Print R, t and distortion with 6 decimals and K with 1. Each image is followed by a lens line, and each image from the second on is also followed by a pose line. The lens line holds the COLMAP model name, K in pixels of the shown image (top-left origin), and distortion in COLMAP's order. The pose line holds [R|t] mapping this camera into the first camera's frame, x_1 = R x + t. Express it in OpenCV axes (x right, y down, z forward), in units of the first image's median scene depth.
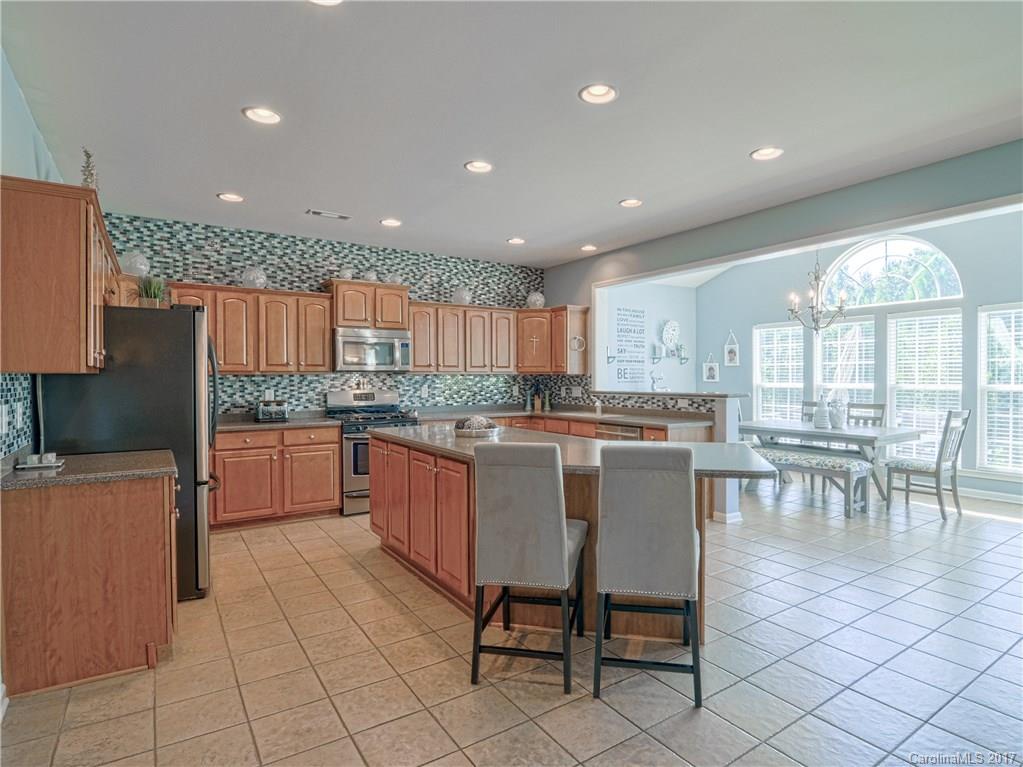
lens RADIAL K [[551.4, 0, 521.2], [0, 551.4, 382.3], [0, 0, 1]] dist [-0.024654, -0.000850]
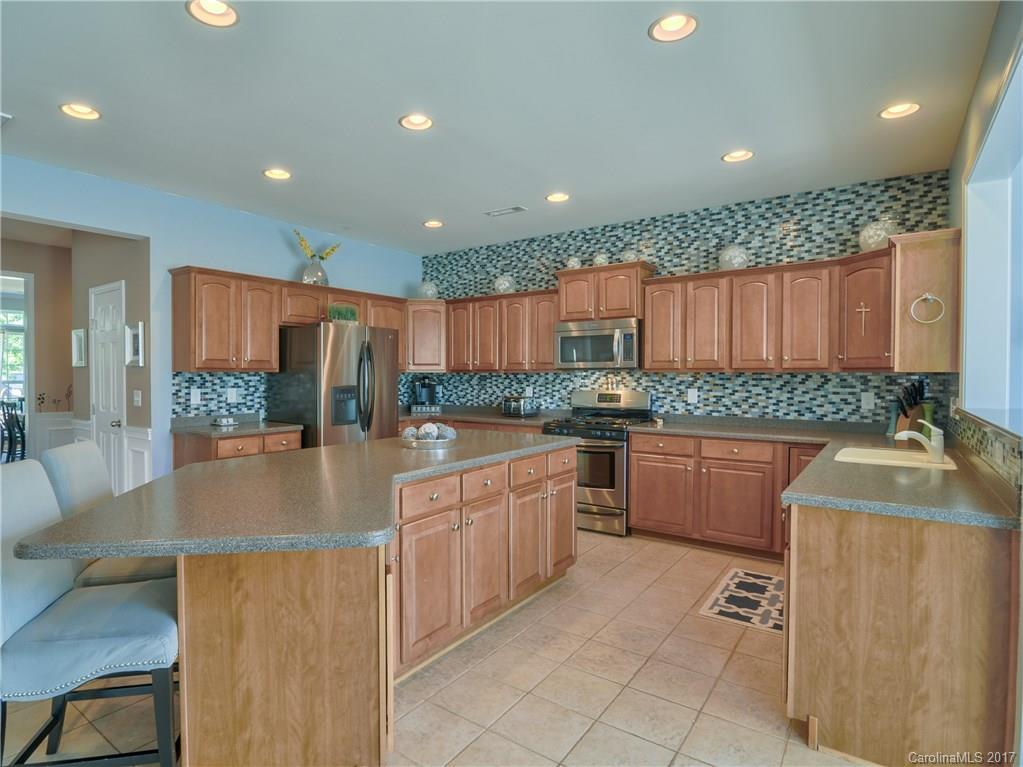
lens RADIAL K [[551.4, 0, 516.6], [0, 551.4, 379.9], [0, 0, 1]] dist [-0.024654, -0.000850]
pose [[0.338177, 0.014505, -0.940971, 0.509651], [-0.009992, 0.999880, 0.011822, -0.011839], [0.941029, 0.005404, 0.338281, 0.590630]]
